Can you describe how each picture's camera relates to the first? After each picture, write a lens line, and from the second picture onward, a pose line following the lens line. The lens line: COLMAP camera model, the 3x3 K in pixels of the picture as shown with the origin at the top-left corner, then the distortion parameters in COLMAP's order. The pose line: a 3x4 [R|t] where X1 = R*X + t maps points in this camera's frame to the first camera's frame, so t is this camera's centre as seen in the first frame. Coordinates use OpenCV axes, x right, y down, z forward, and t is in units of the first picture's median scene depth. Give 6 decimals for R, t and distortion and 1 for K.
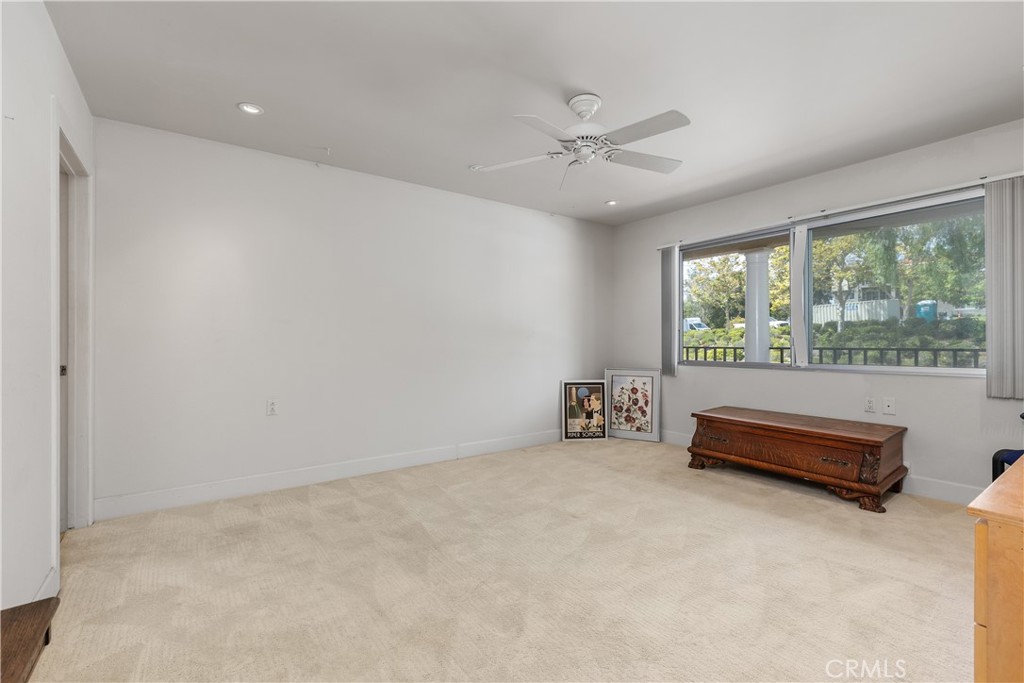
lens RADIAL K [[455.9, 0, 511.9], [0, 455.9, 341.7], [0, 0, 1]] dist [0.002028, -0.000458]
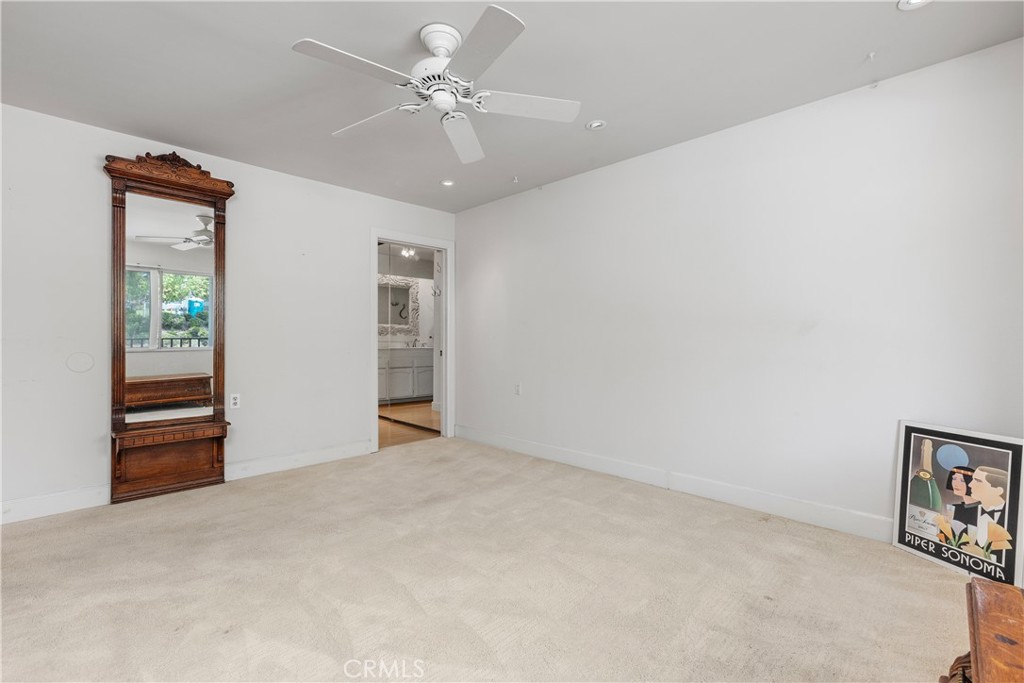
lens RADIAL K [[455.9, 0, 512.3], [0, 455.9, 341.2], [0, 0, 1]] dist [0.002028, -0.000458]
pose [[0.197300, 0.014715, -0.980233, 0.500114], [-0.010080, 0.999865, 0.012981, -0.000651], [0.980291, 0.007320, 0.197421, 0.502221]]
